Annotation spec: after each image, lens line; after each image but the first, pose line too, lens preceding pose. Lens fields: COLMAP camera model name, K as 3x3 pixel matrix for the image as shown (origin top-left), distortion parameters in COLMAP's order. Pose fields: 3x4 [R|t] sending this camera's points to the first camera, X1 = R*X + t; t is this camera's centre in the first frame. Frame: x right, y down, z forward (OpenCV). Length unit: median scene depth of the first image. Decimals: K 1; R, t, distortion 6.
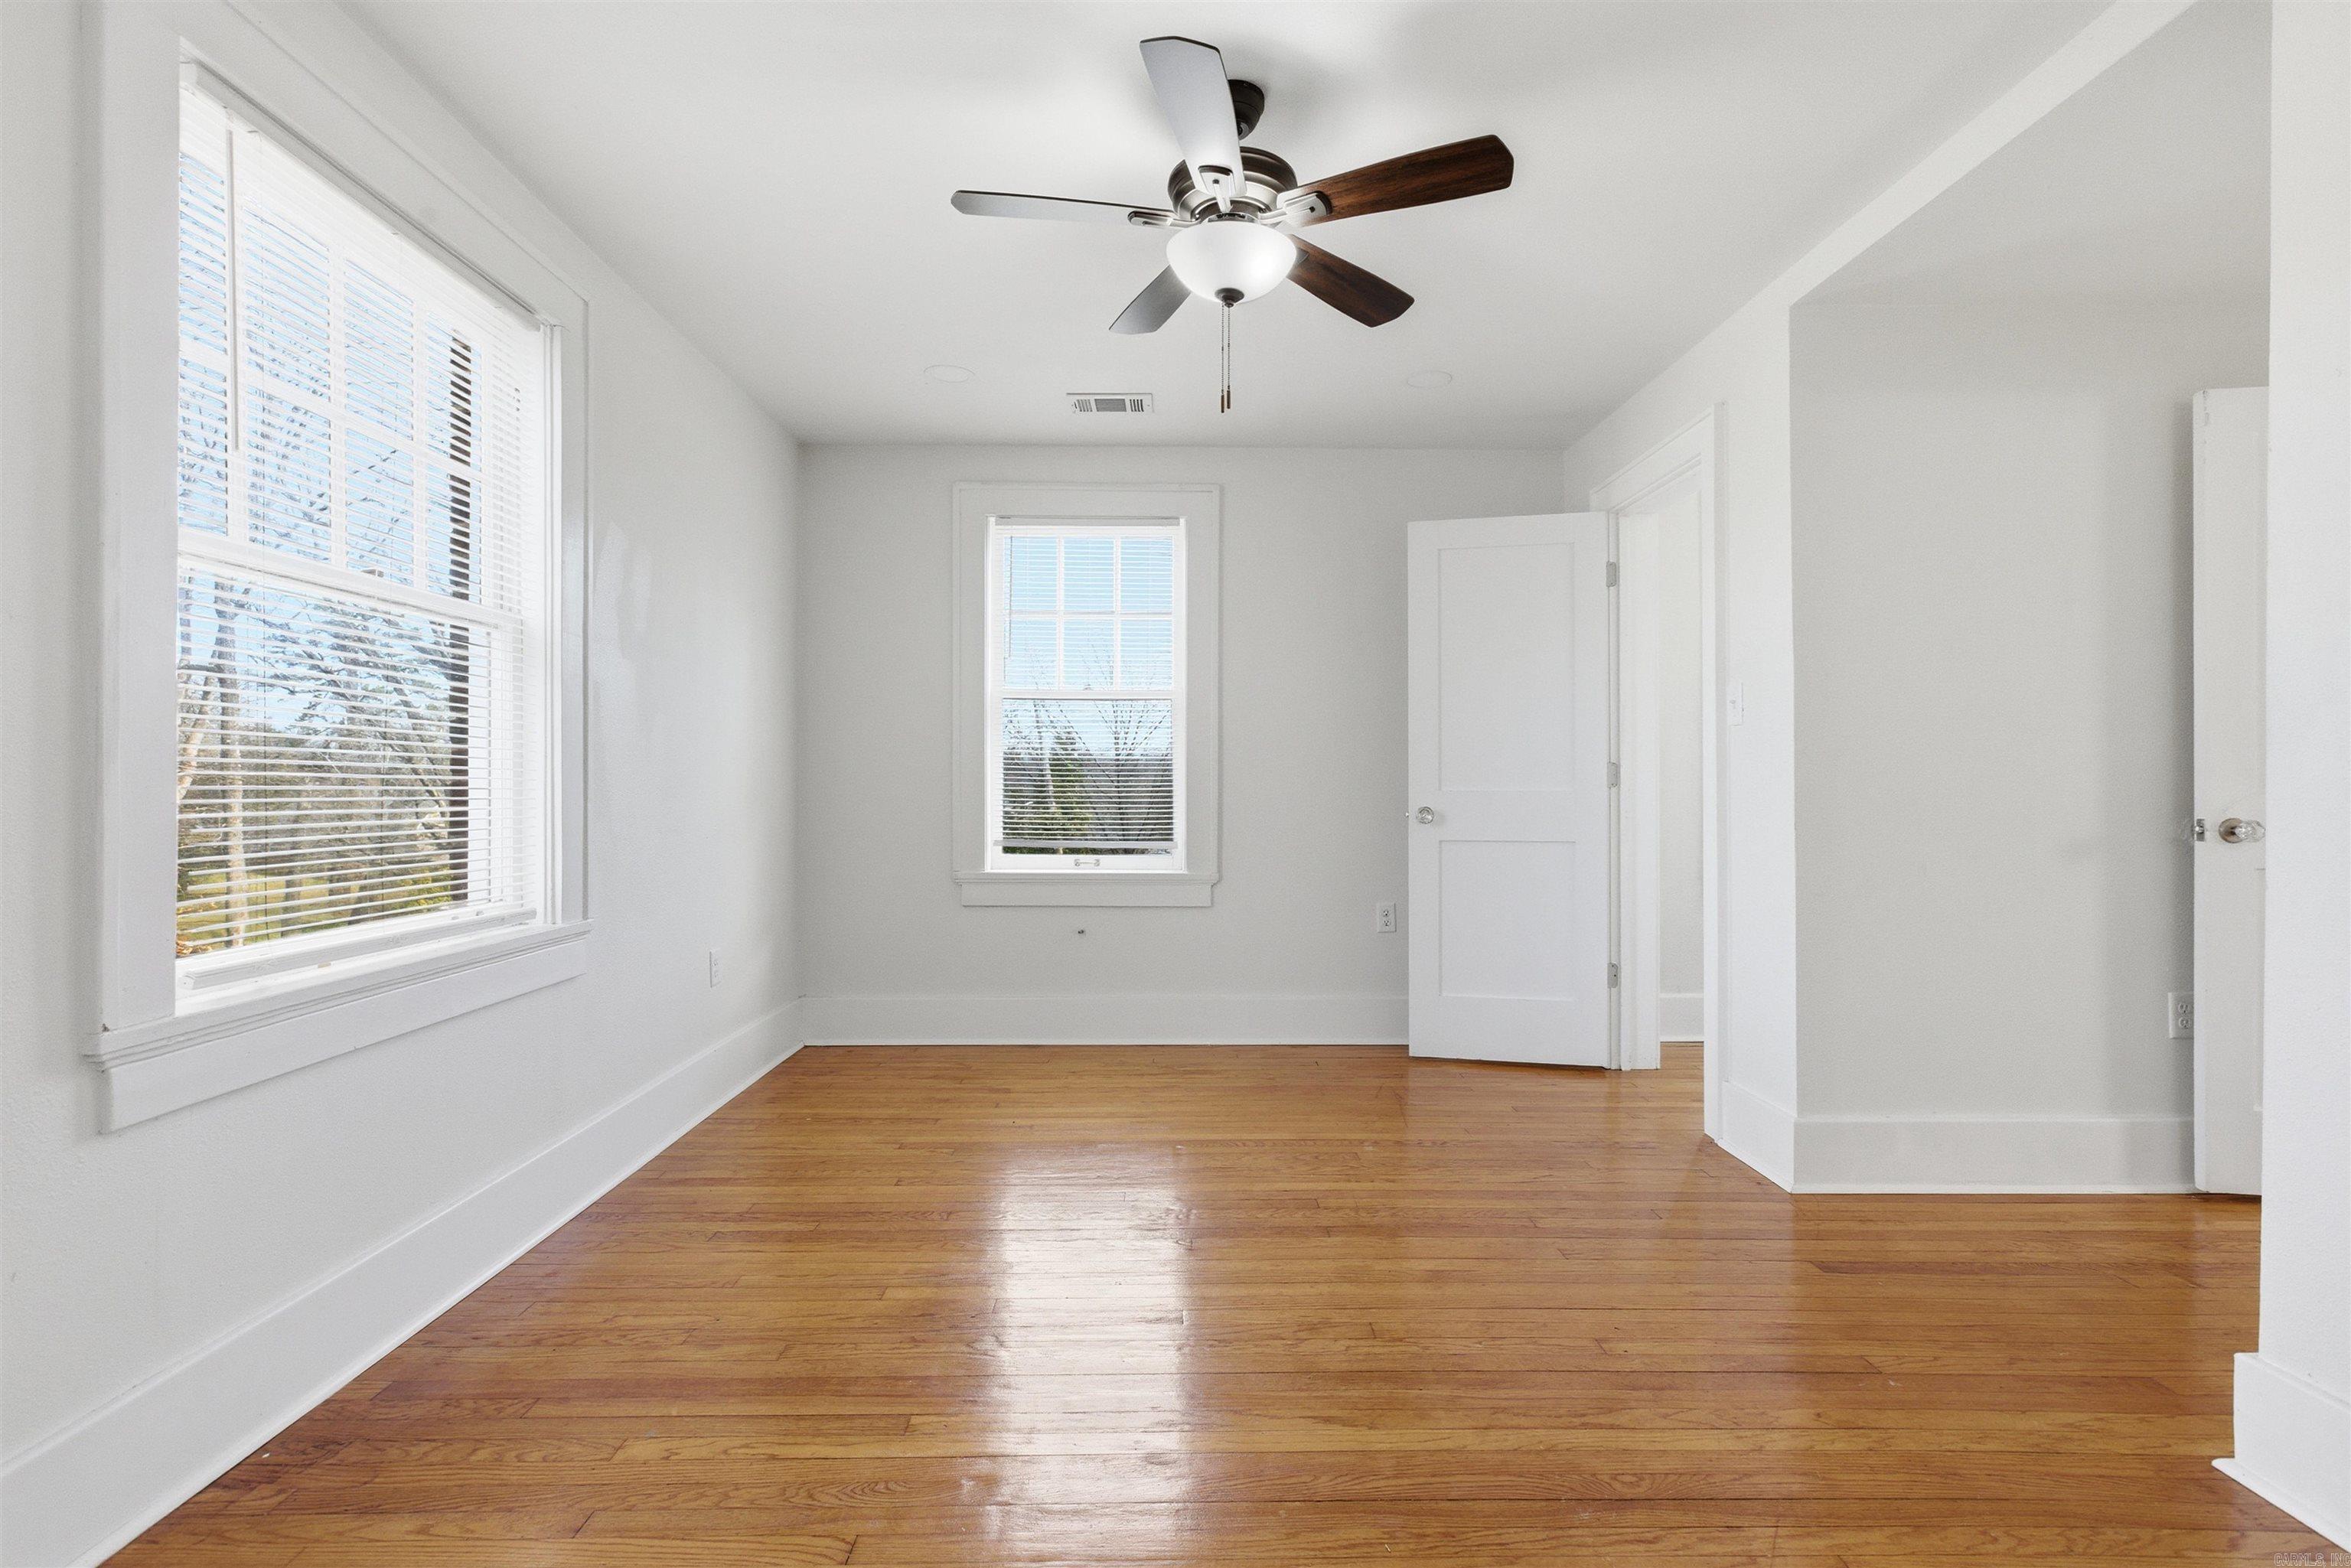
lens RADIAL K [[1071.7, 0, 1171.2], [0, 1071.7, 787.6], [0, 0, 1]] dist [0.002234, 0.000997]
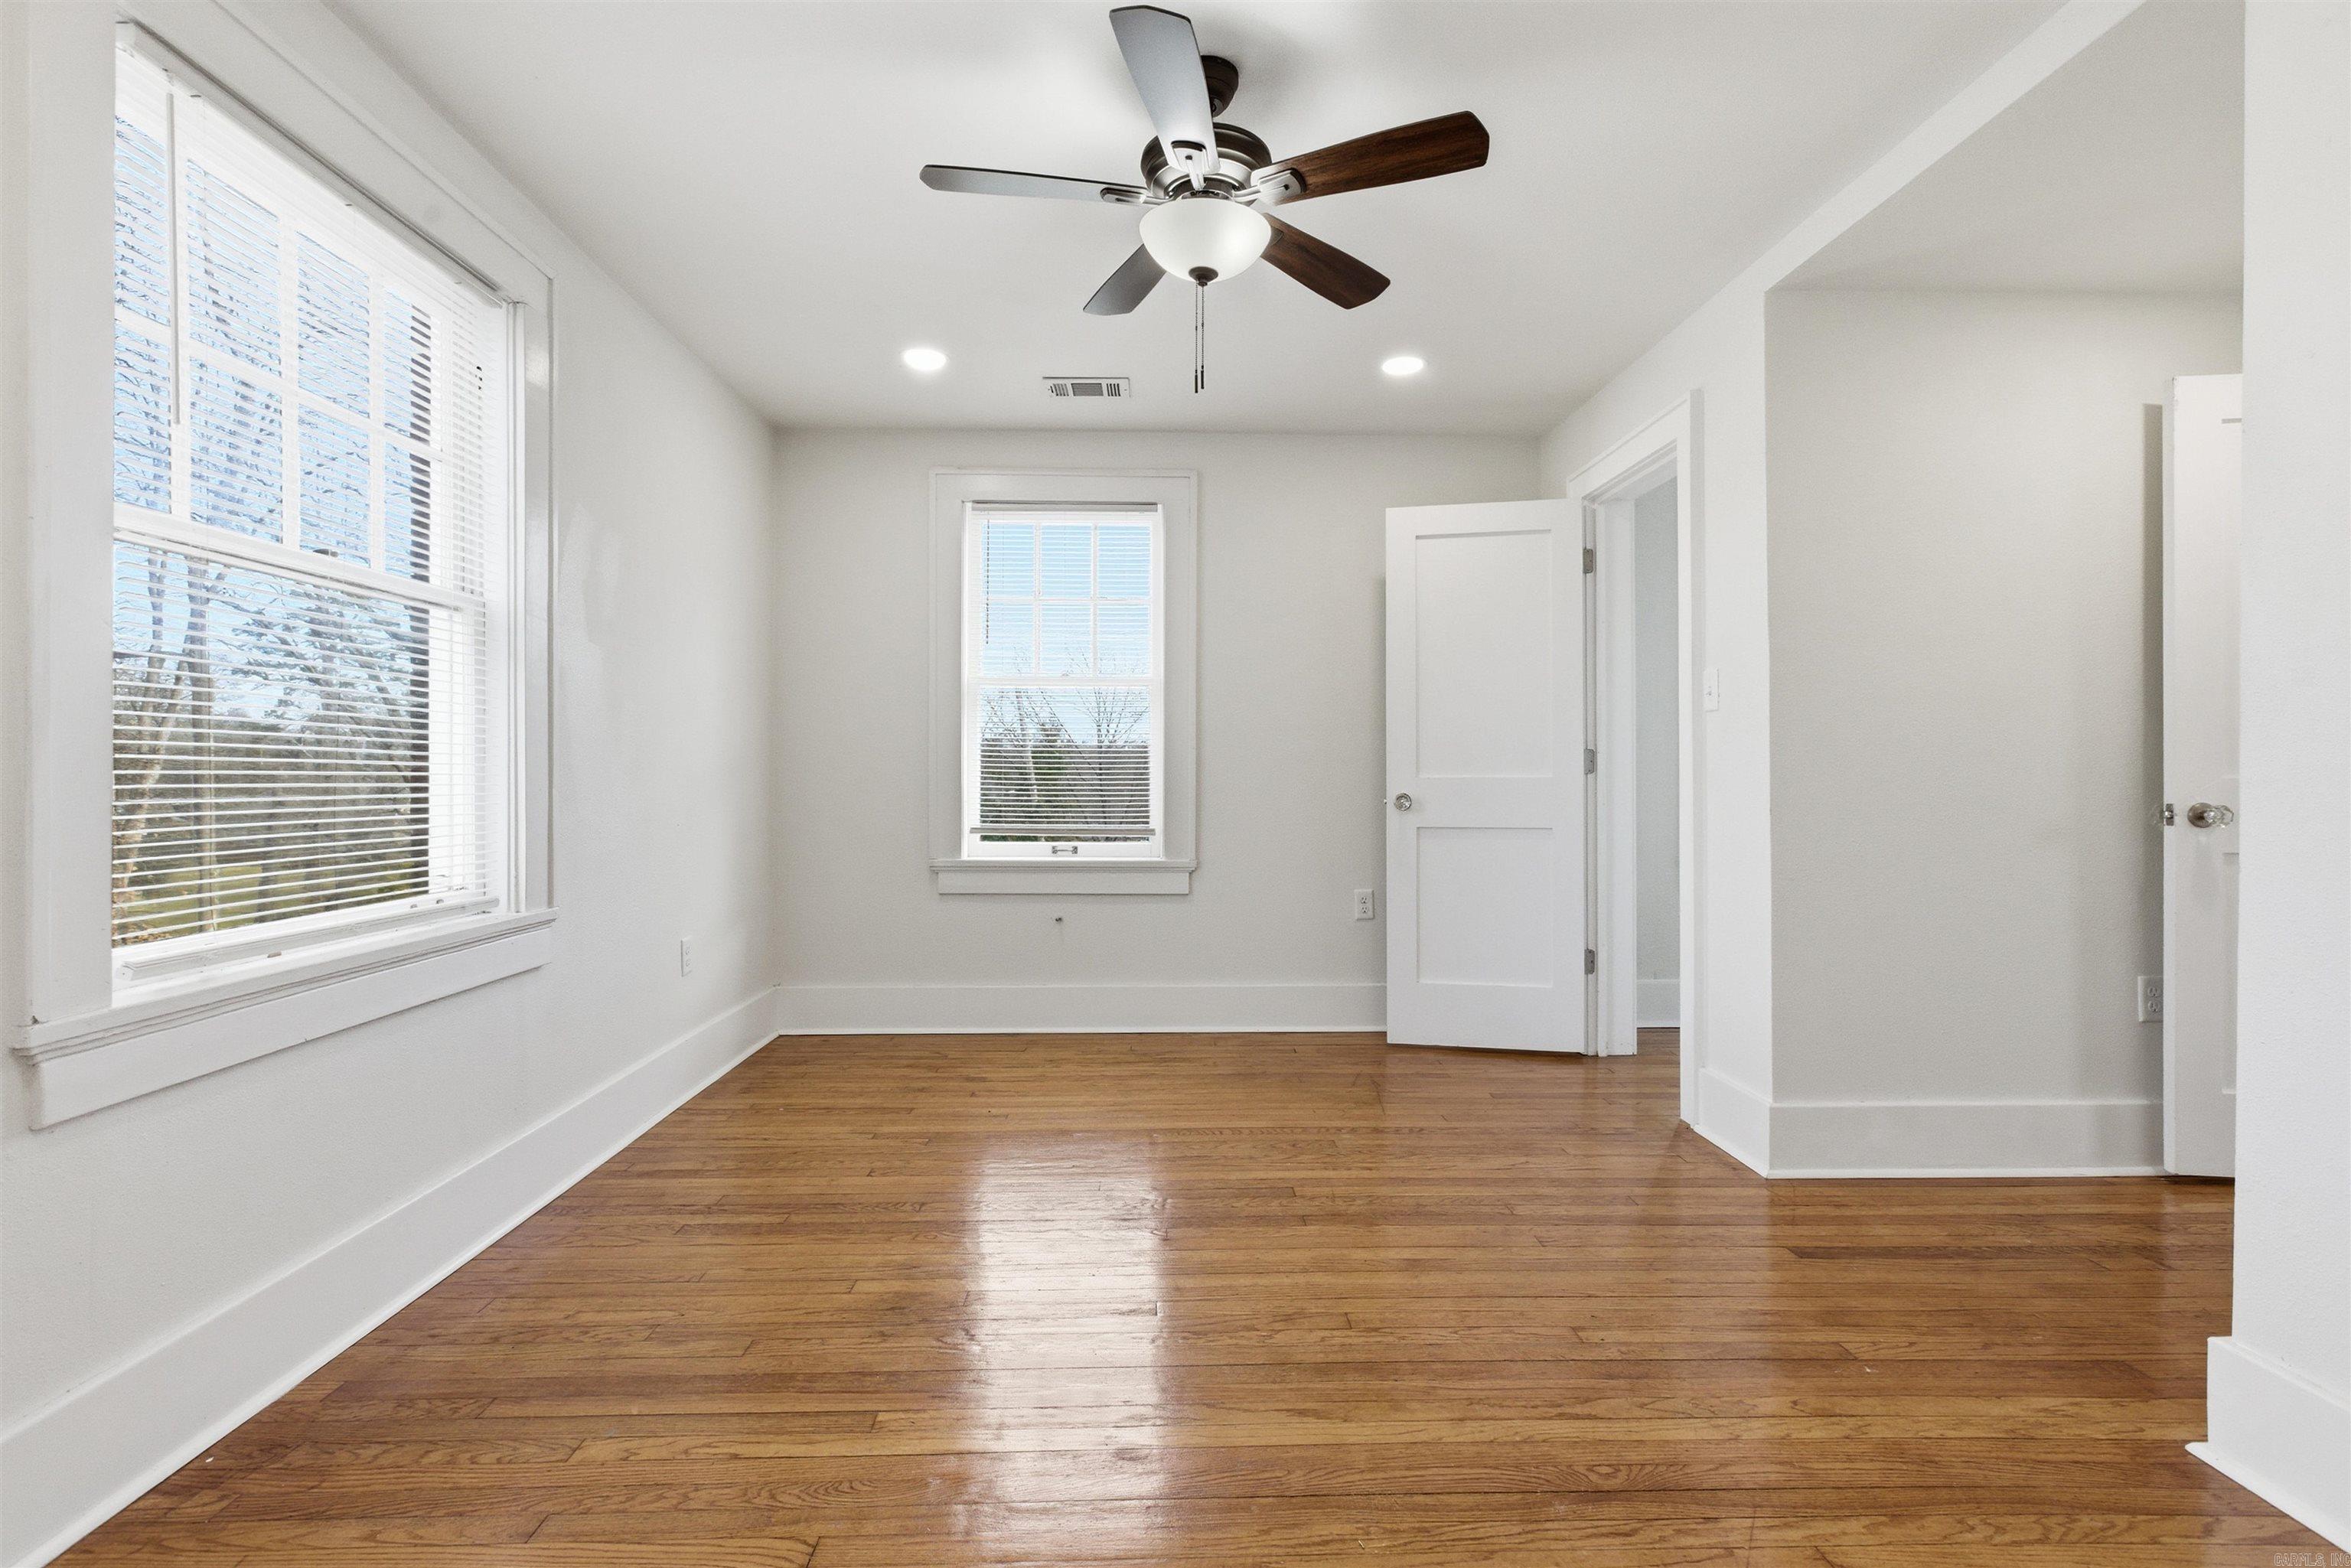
lens RADIAL K [[1071.7, 0, 1167.4], [0, 1071.7, 774.0], [0, 0, 1]] dist [0.002234, 0.000997]
pose [[0.999886, -0.000573, 0.015116, 0.006825], [0.000594, 0.999999, -0.001420, 0.003455], [-0.015115, 0.001429, 0.999885, 0.013515]]
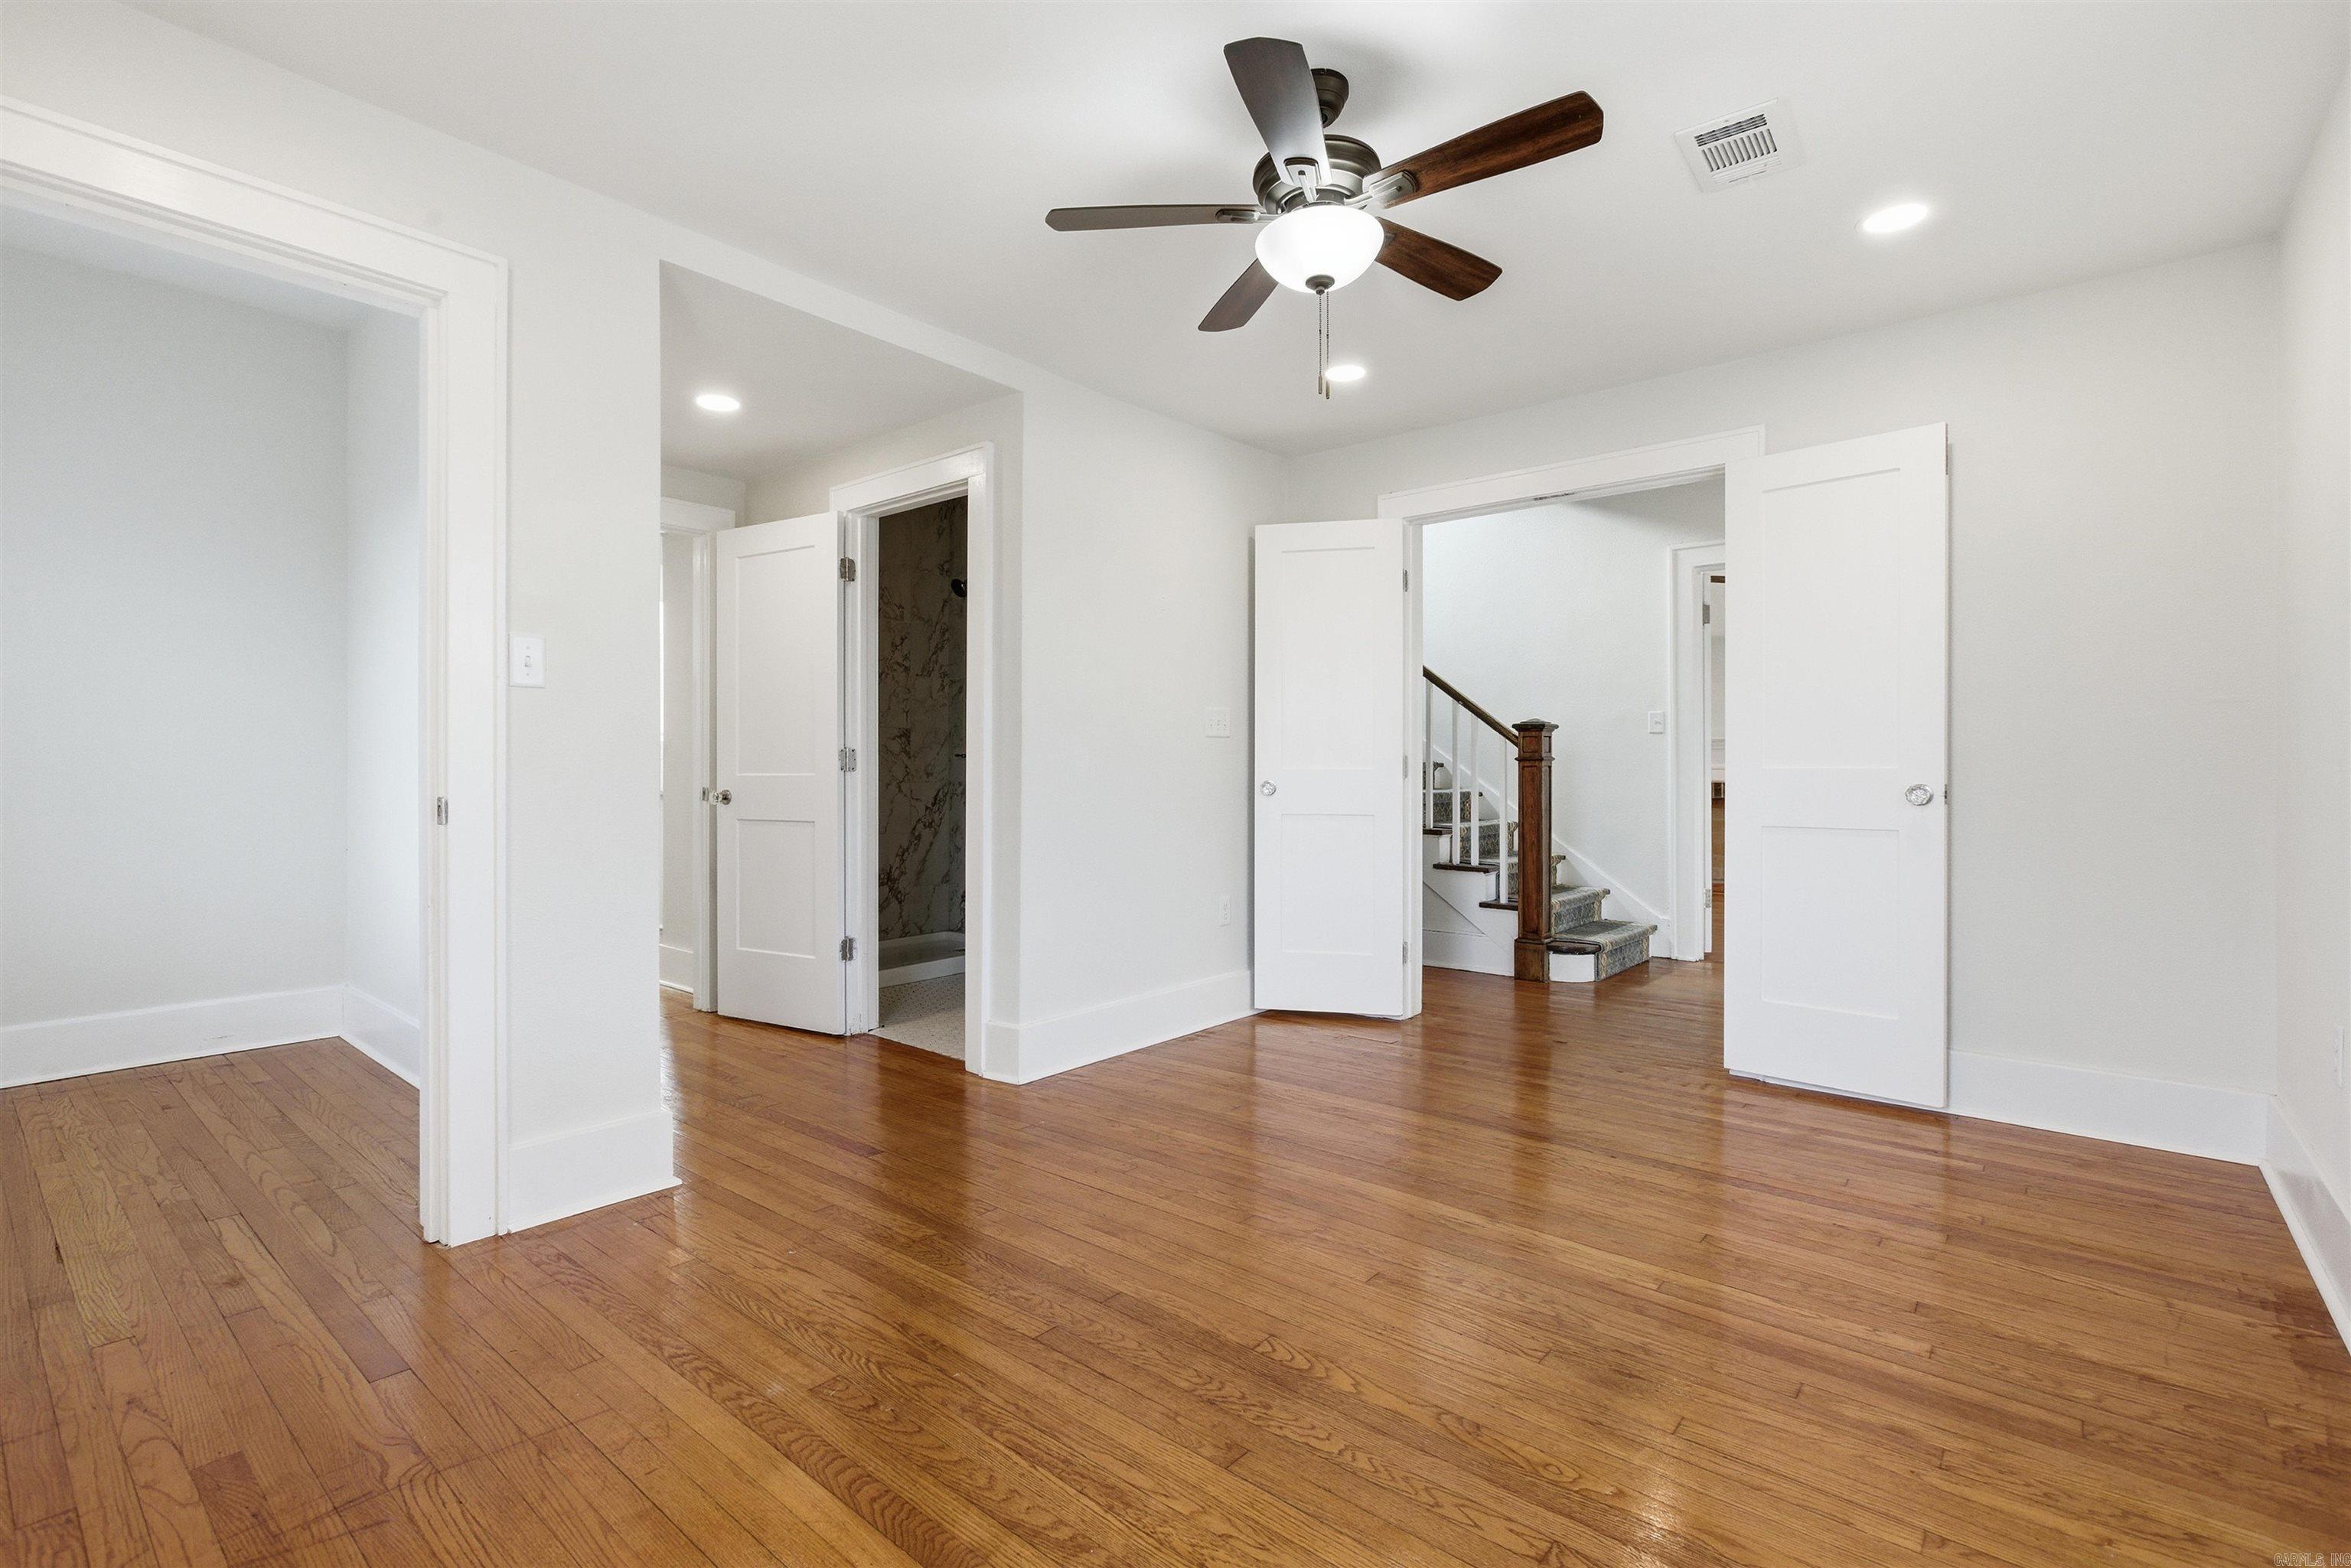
lens RADIAL K [[1071.7, 0, 1166.9], [0, 1071.7, 785.7], [0, 0, 1]] dist [0.002234, 0.000997]
pose [[-0.756062, -0.006110, 0.654471, -0.547838], [-0.003062, 0.999979, 0.005798, 0.011241], [-0.654493, 0.002380, -0.756065, 2.029821]]
